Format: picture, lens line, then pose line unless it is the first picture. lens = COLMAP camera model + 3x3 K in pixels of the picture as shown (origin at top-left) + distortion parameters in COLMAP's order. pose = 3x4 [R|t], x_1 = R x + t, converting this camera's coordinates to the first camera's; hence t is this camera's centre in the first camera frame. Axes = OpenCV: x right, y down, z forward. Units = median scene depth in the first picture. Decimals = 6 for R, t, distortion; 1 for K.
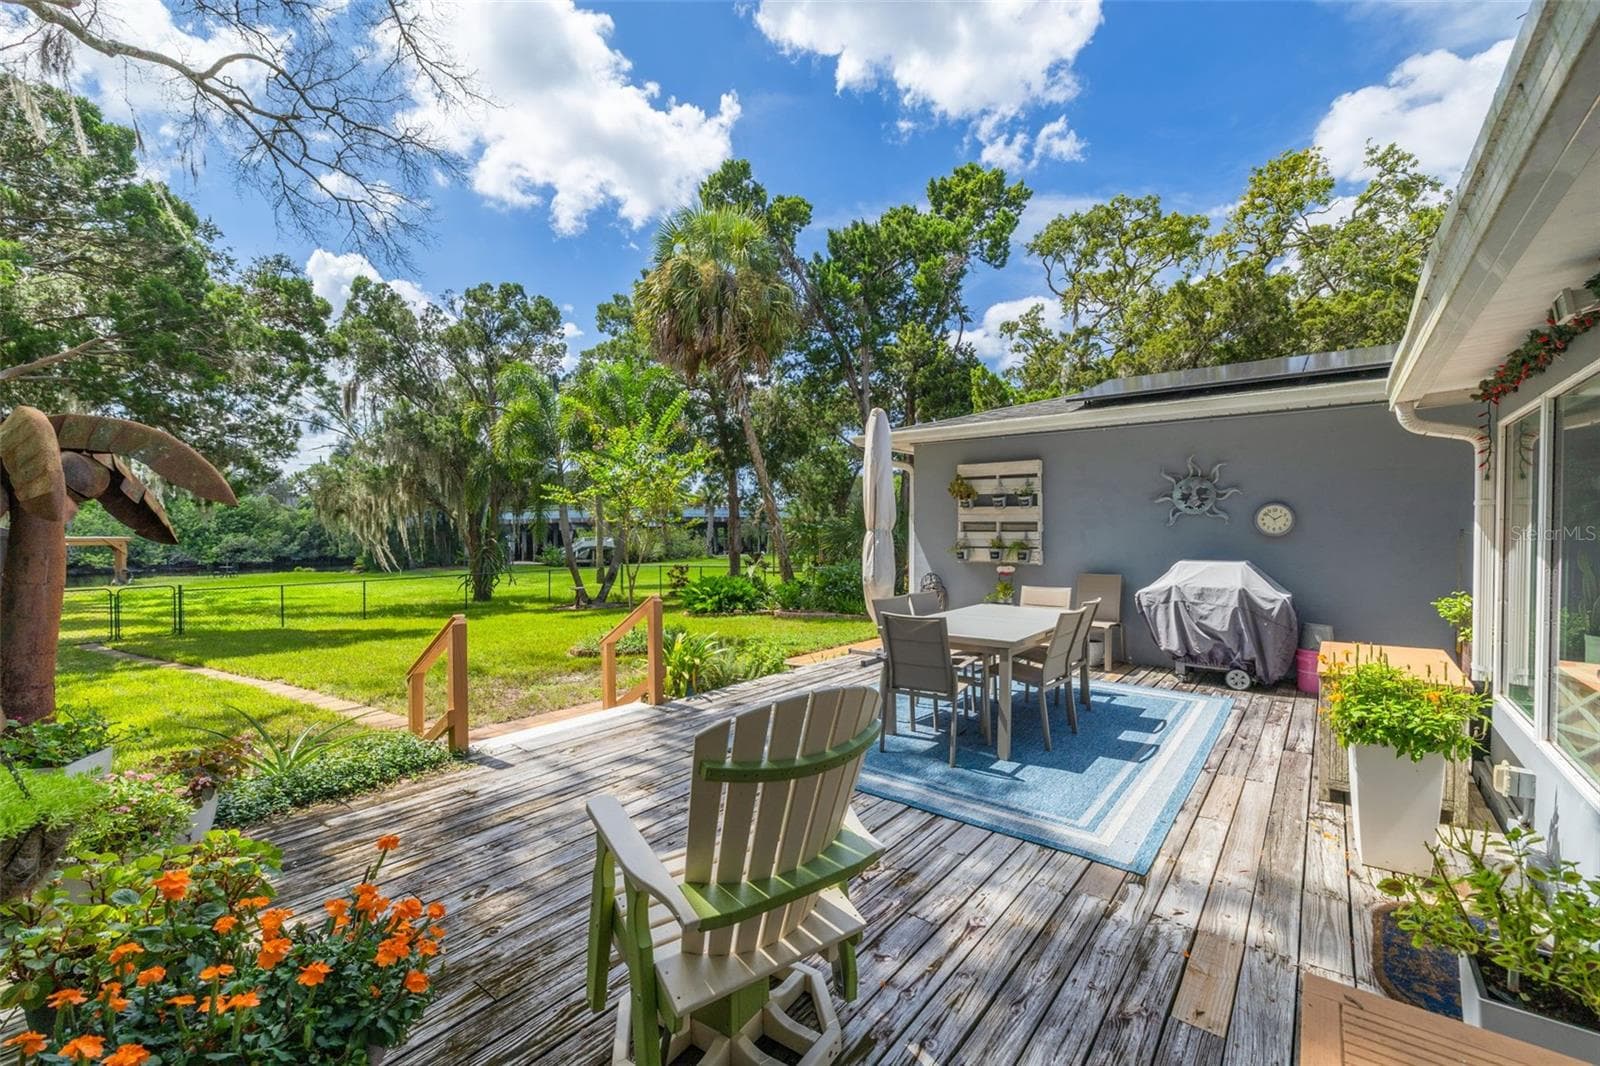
lens RADIAL K [[651.3, 0, 801.8], [0, 651.3, 541.5], [0, 0, 1]] dist [-0.000604, 0.000158]
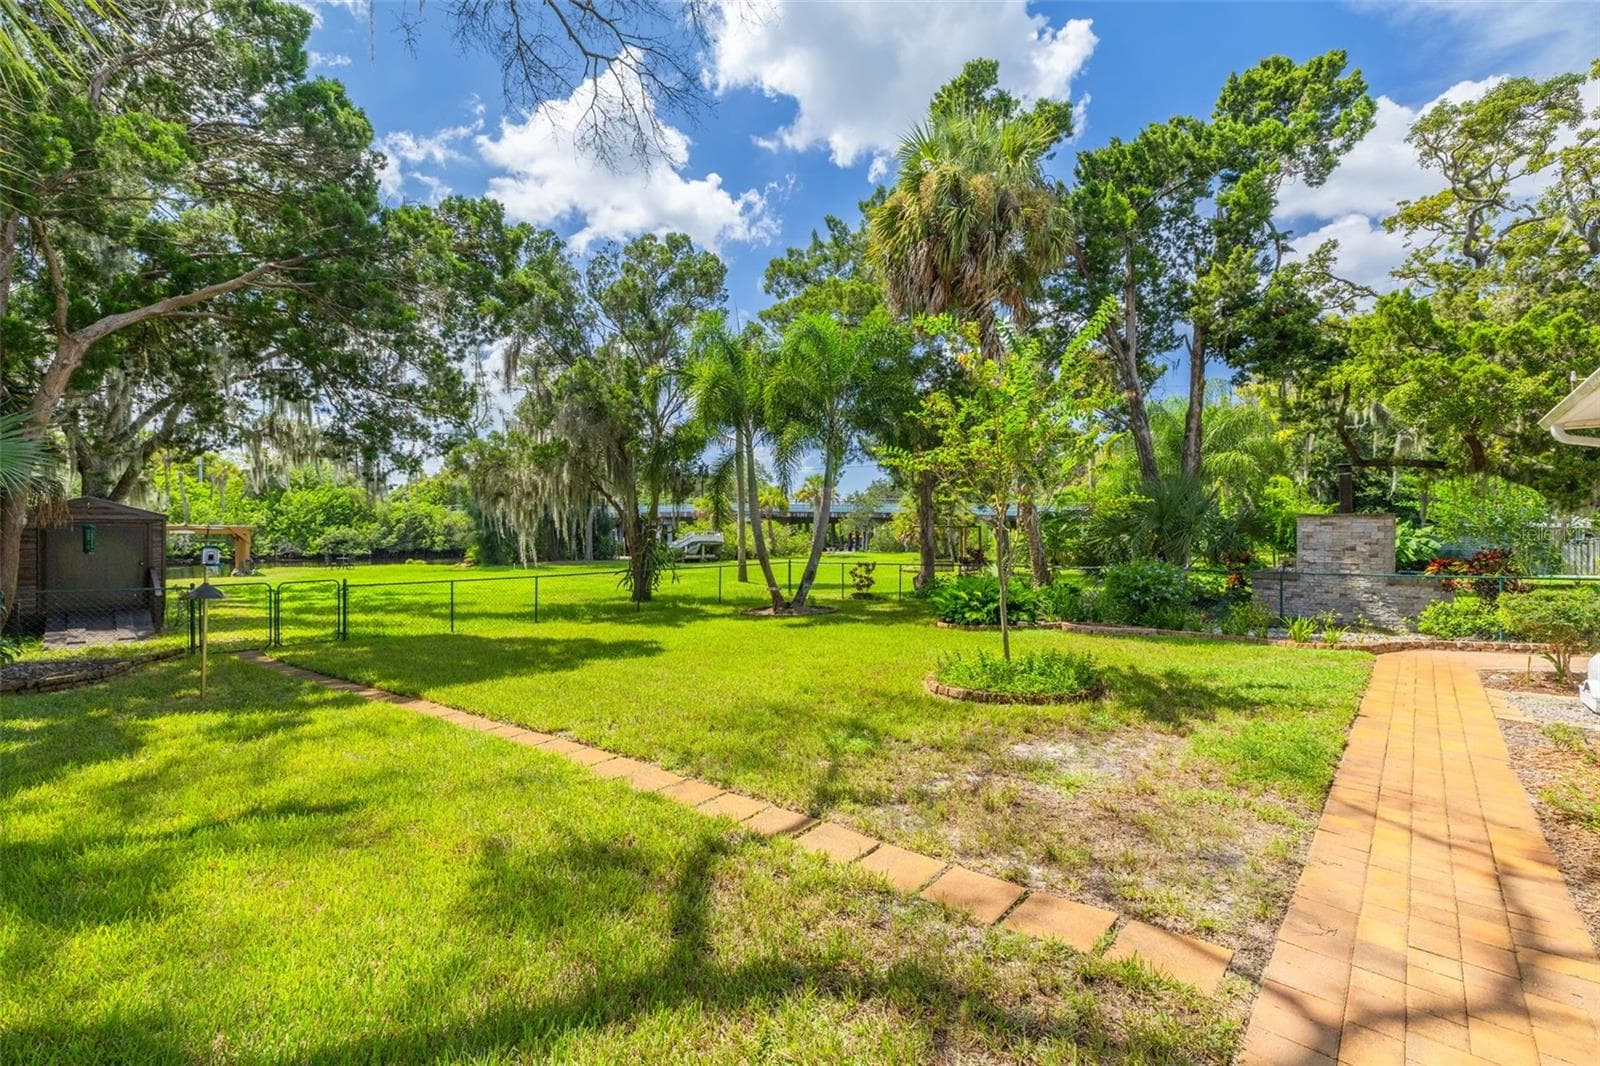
lens RADIAL K [[650.2, 0, 800.0], [0, 650.2, 533.0], [0, 0, 1]] dist [-0.001294, -0.000034]
pose [[0.996785, 0.008620, -0.079662, -0.227249], [-0.009423, 0.999908, -0.009714, 0.008198], [0.079571, 0.010433, 0.996775, 0.165135]]
